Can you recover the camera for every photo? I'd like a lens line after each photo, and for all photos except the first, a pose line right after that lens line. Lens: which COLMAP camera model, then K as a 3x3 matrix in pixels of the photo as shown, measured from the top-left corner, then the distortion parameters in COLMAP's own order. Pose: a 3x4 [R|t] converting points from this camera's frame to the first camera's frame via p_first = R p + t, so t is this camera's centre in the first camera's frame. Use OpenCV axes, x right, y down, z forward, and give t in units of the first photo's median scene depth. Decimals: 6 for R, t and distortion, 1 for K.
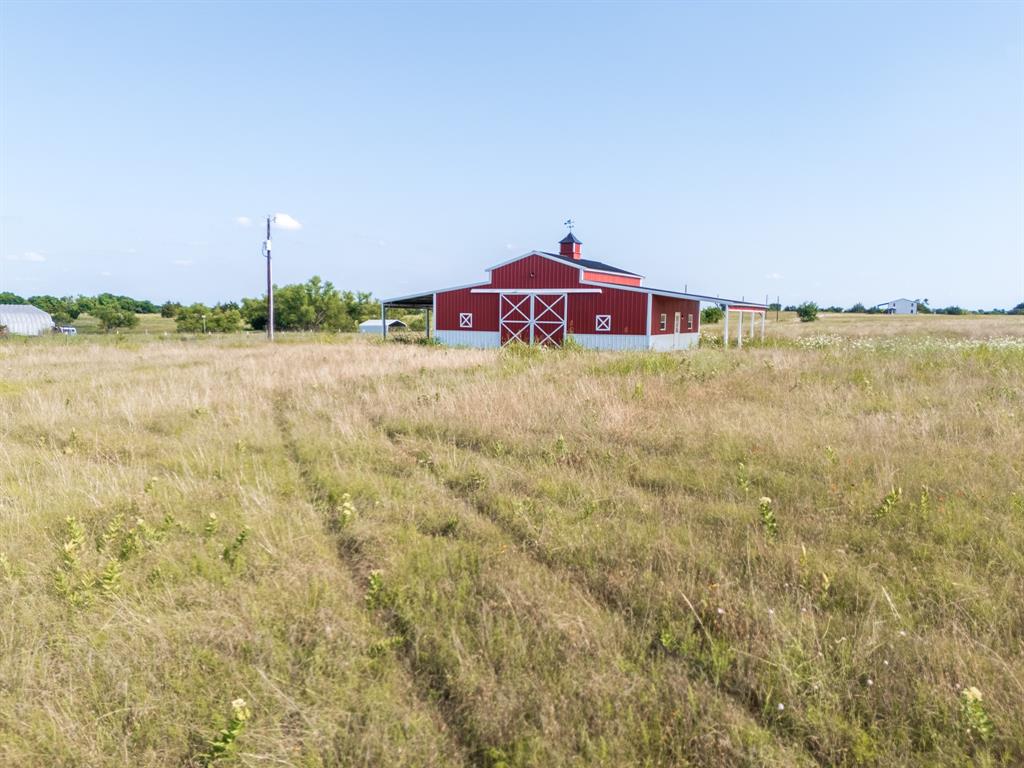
lens RADIAL K [[747.6, 0, 517.4], [0, 747.6, 386.3], [0, 0, 1]] dist [0.093709, -0.109521]
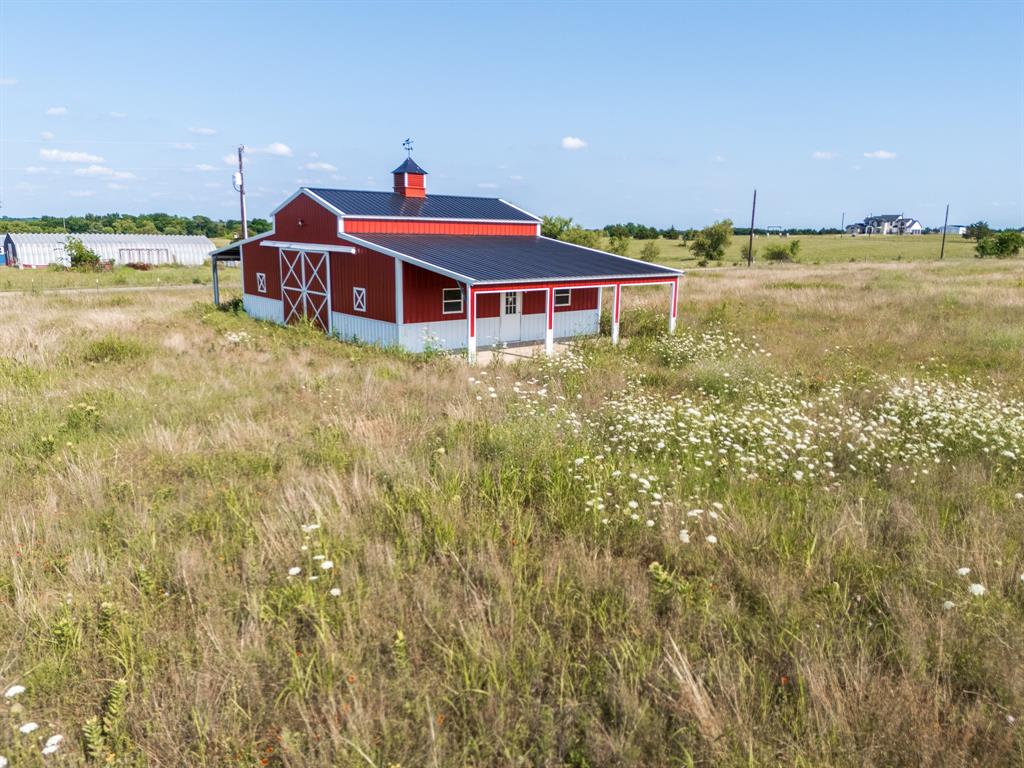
lens RADIAL K [[747.6, 0, 517.4], [0, 747.6, 386.3], [0, 0, 1]] dist [0.093709, -0.109521]
pose [[0.930040, 0.077340, -0.359227, 0.454749], [-0.039841, 0.993060, 0.110653, -0.081182], [0.365292, -0.088600, 0.926667, 0.399088]]
